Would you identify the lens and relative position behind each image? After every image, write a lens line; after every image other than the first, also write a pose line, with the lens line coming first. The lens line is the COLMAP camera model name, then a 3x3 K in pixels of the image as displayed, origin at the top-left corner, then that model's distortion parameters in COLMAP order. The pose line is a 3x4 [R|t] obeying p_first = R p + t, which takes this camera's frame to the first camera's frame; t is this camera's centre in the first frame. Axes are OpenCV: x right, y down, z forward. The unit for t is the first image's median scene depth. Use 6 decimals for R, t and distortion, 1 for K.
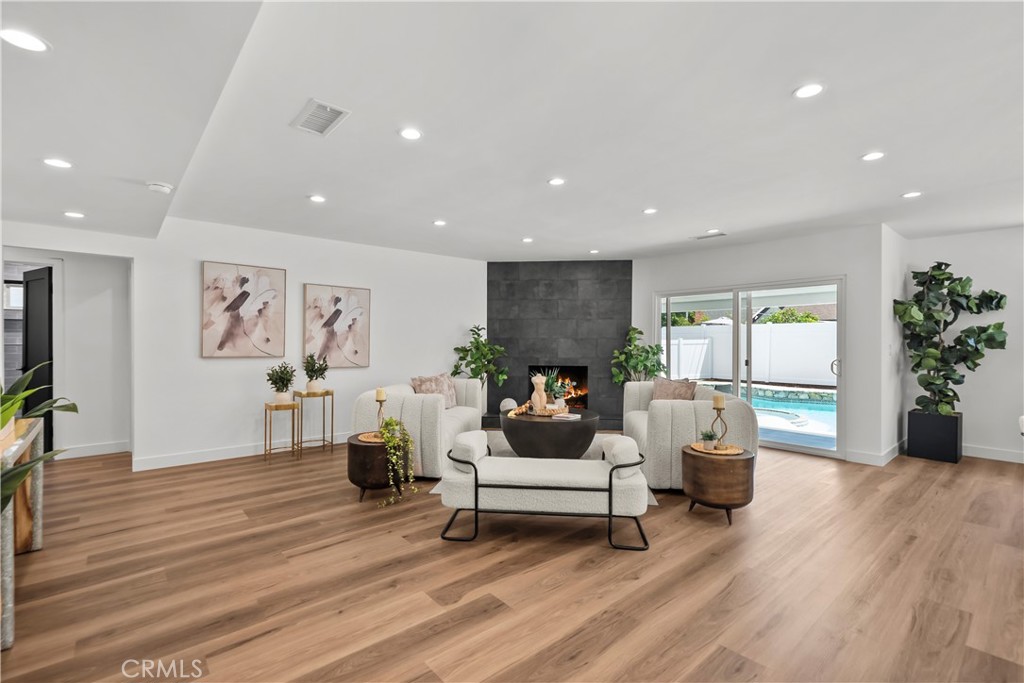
lens RADIAL K [[464.9, 0, 508.3], [0, 464.9, 343.6], [0, 0, 1]] dist [-0.000599, -0.000035]
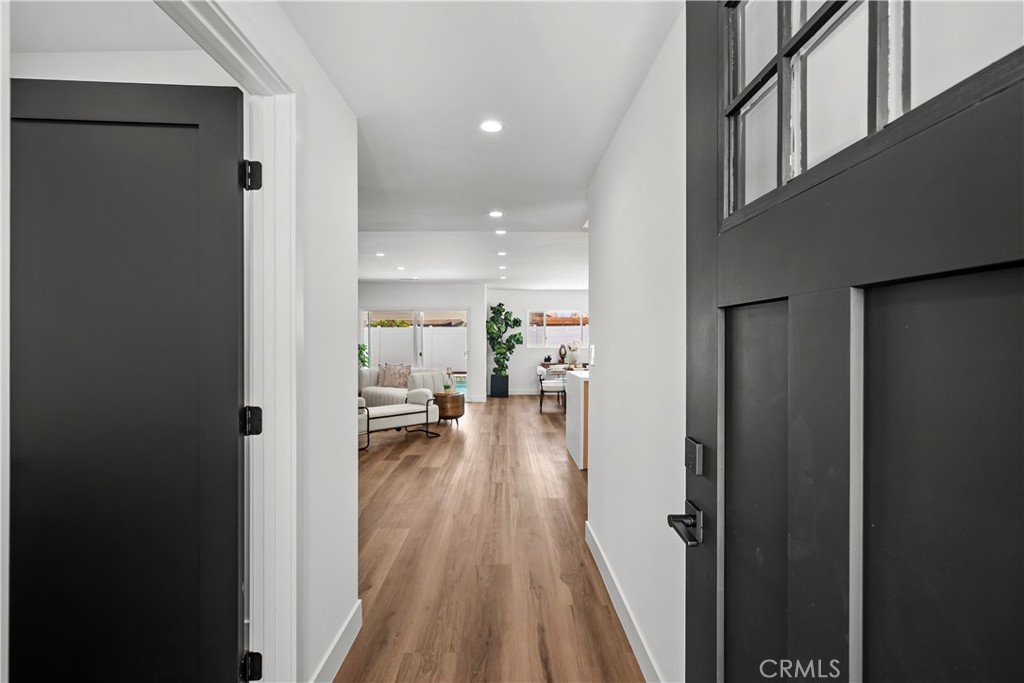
lens RADIAL K [[464.9, 0, 508.3], [0, 464.9, 343.6], [0, 0, 1]] dist [-0.000599, -0.000035]
pose [[0.642036, -0.007973, 0.766633, -0.664162], [0.006790, 0.999966, 0.004714, -0.002573], [-0.766644, 0.002179, 0.642068, -0.374404]]
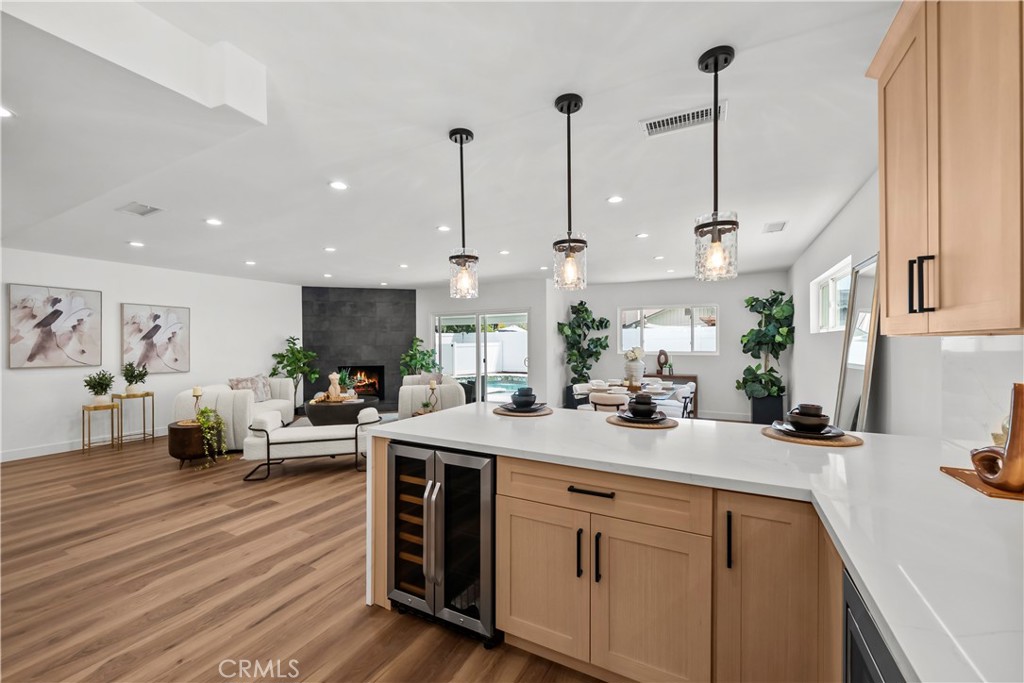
lens RADIAL K [[402.8, 0, 508.0], [0, 402.8, 346.7], [0, 0, 1]] dist [-0.002192, -0.000214]
pose [[0.933207, -0.012778, 0.359113, 0.119428], [0.011094, 0.999916, 0.006750, -0.015514], [-0.359169, -0.002315, 0.933270, -0.332490]]
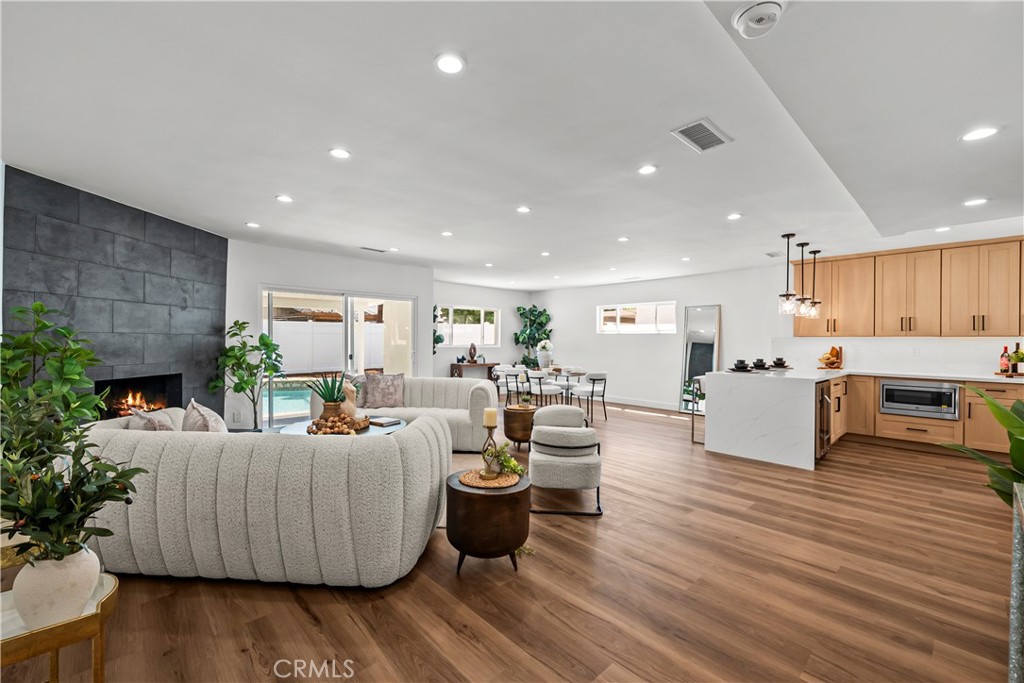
lens RADIAL K [[425.8, 0, 504.8], [0, 425.8, 344.8], [0, 0, 1]] dist [-0.002134, -0.000237]
pose [[-0.034217, -0.014369, 0.999311, -0.686694], [-0.003731, 0.999892, 0.014249, -0.008415], [-0.999407, -0.003241, -0.034267, 0.744281]]
